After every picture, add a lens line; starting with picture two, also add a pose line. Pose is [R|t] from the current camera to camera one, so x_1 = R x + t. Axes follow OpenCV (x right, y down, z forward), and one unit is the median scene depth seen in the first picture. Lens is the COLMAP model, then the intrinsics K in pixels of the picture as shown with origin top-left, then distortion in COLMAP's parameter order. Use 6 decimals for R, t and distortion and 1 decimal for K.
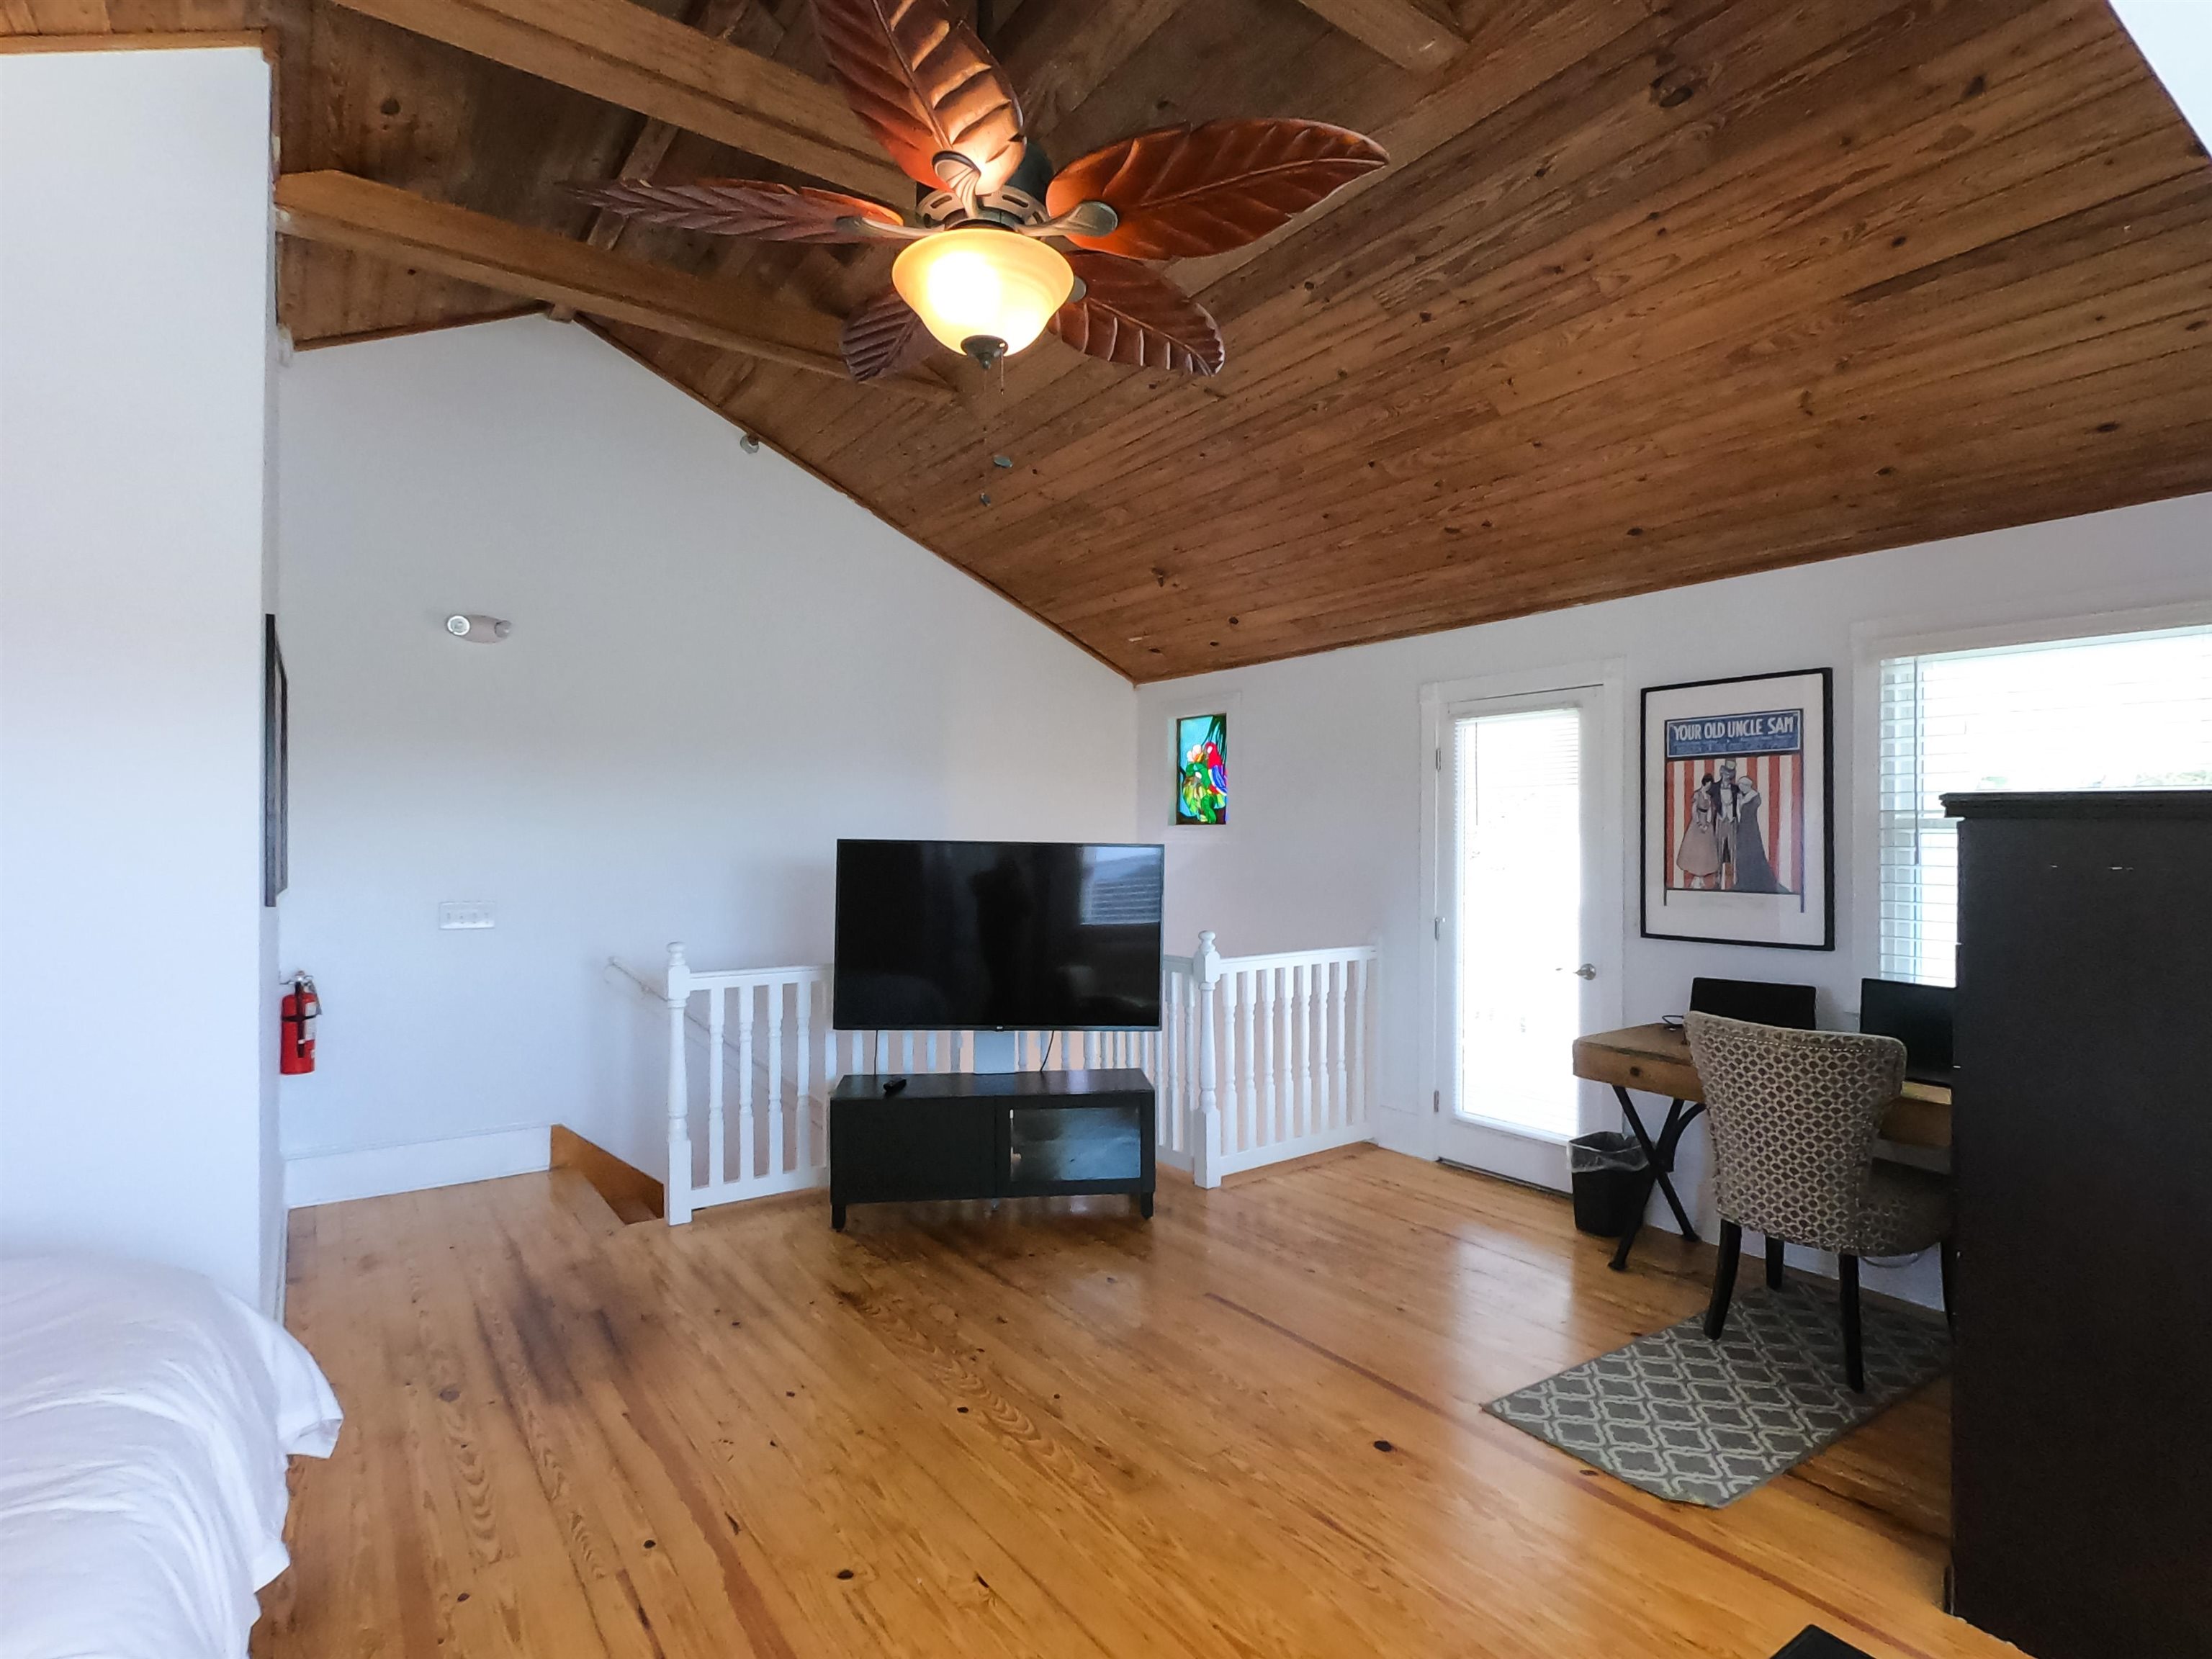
lens RADIAL K [[1109.5, 0, 1099.8], [0, 1109.5, 826.4], [0, 0, 1]] dist [0.002196, -0.001059]
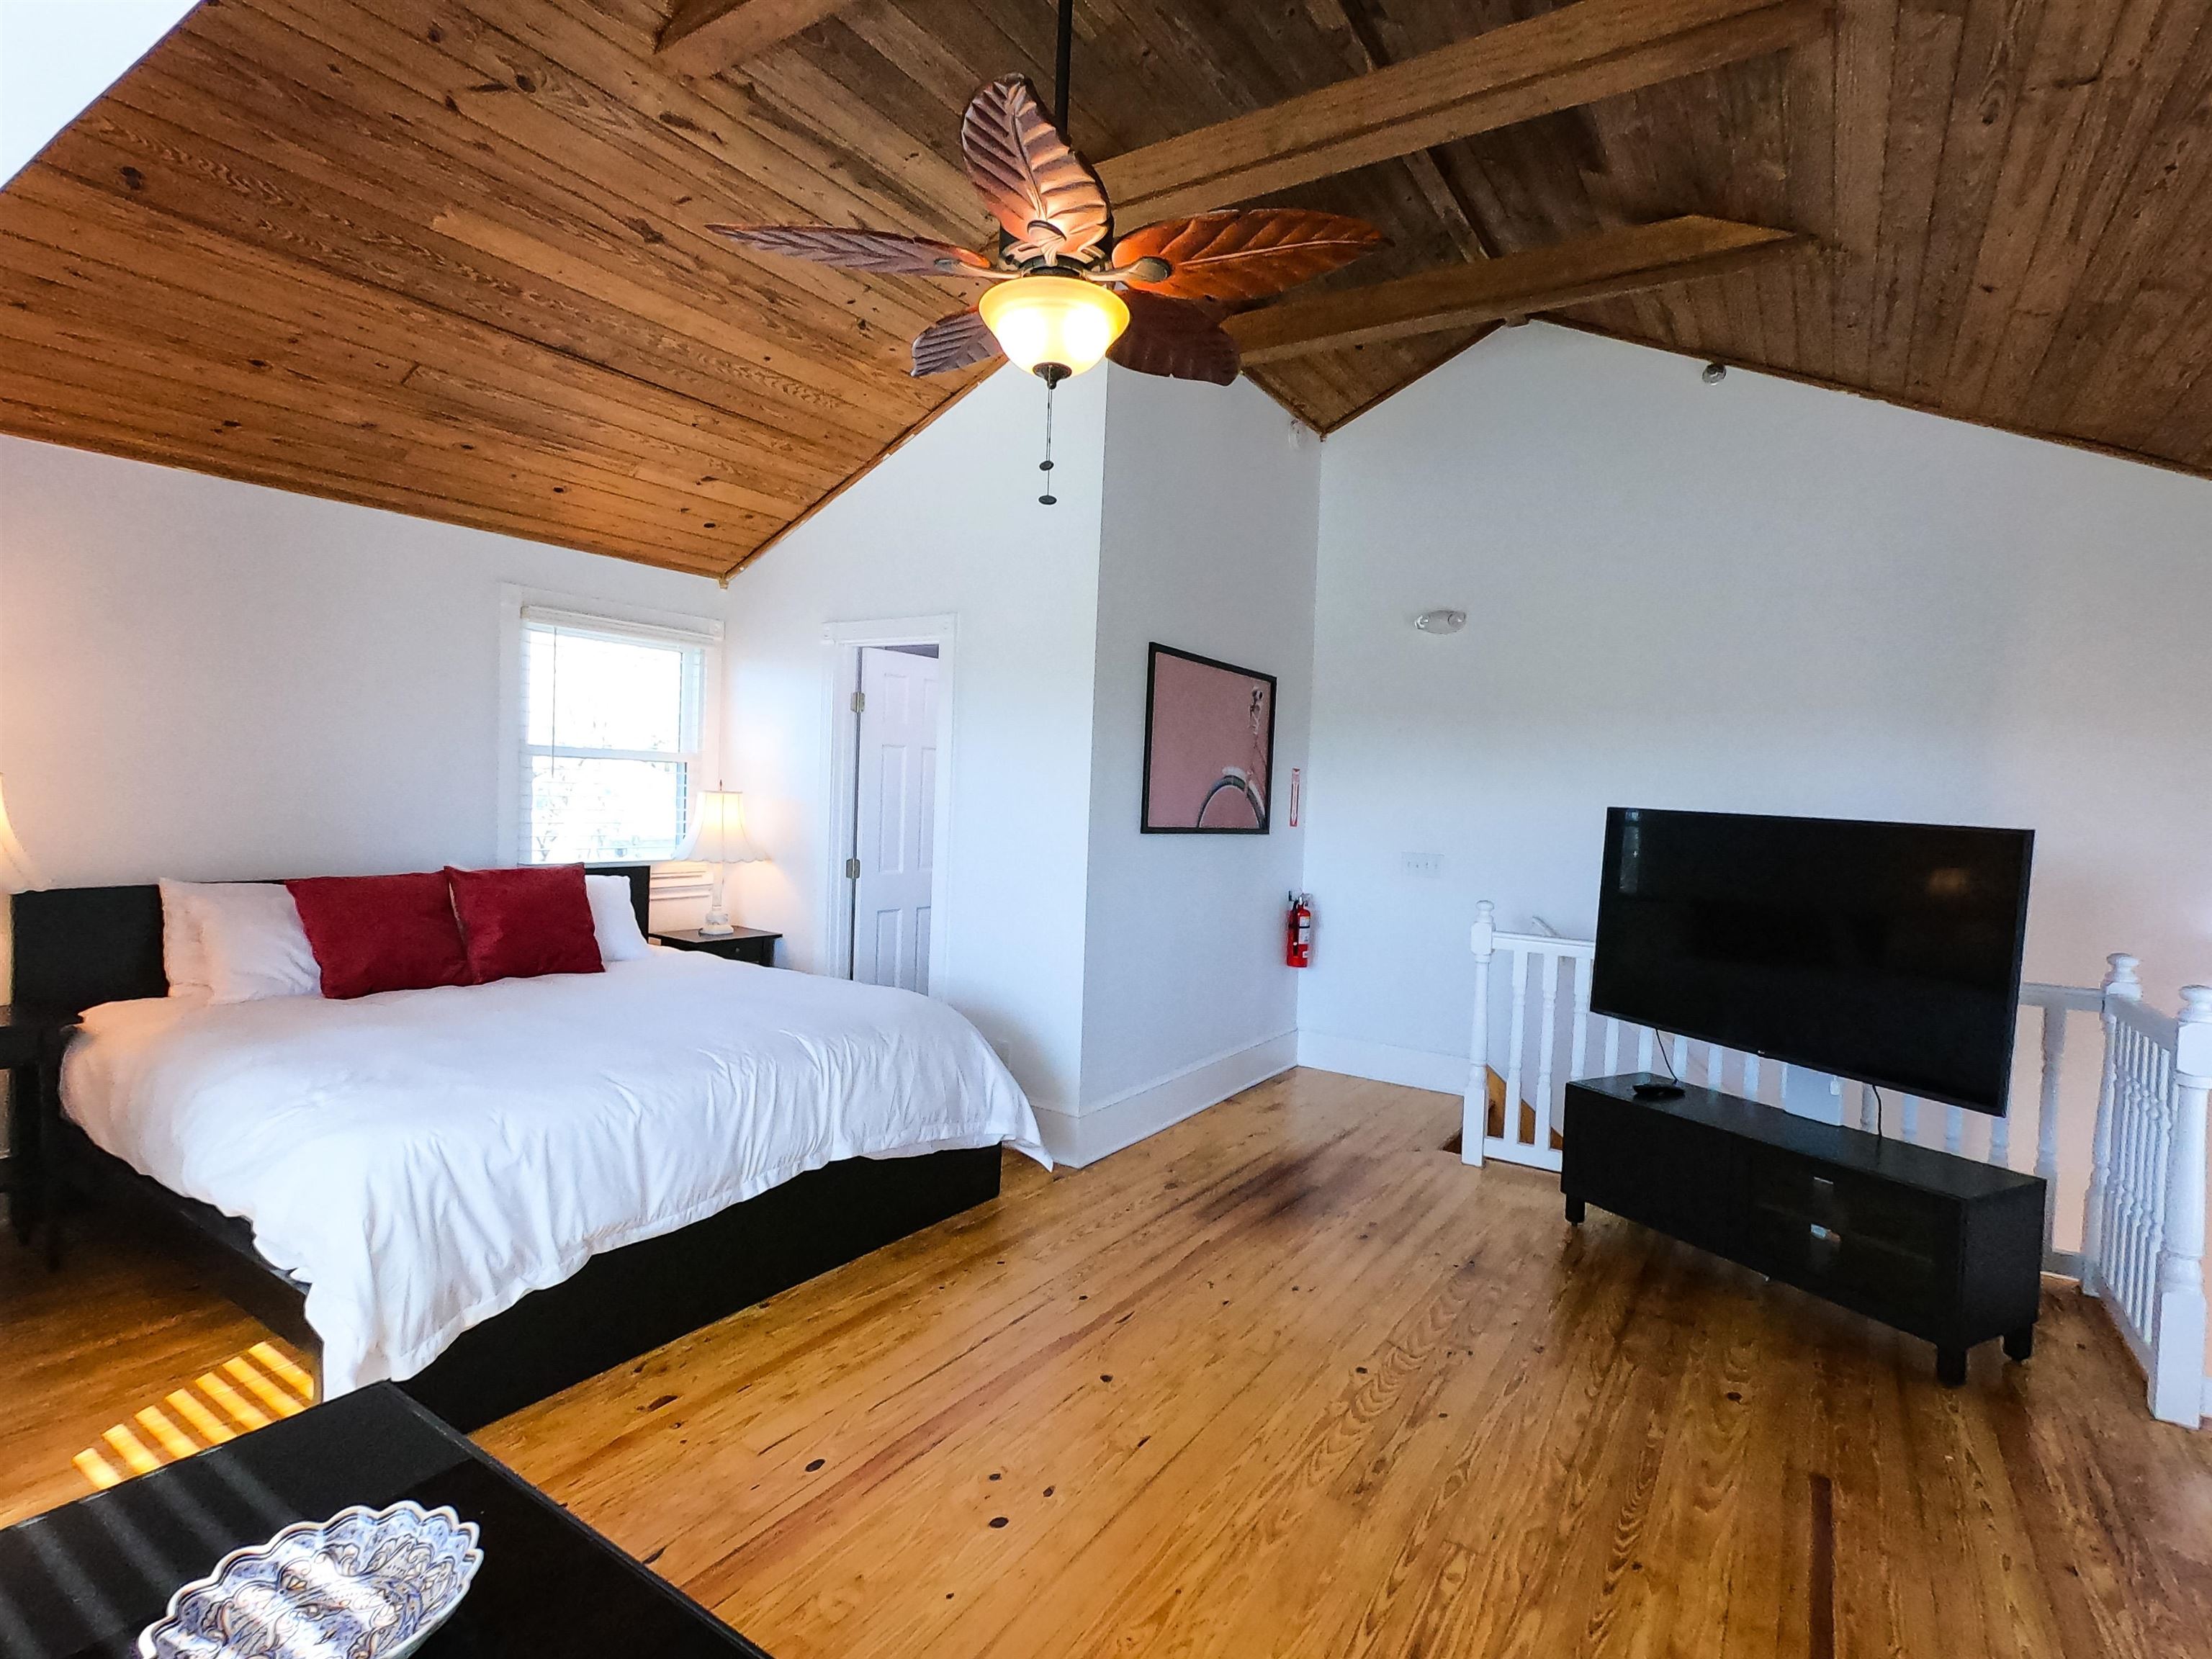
lens RADIAL K [[1109.5, 0, 1102.2], [0, 1109.5, 825.8], [0, 0, 1]] dist [0.002196, -0.001059]
pose [[0.362006, 0.041864, -0.931235, 0.494559], [-0.027264, 0.999039, 0.034314, 0.007160], [0.931777, 0.012967, 0.362799, 0.294196]]
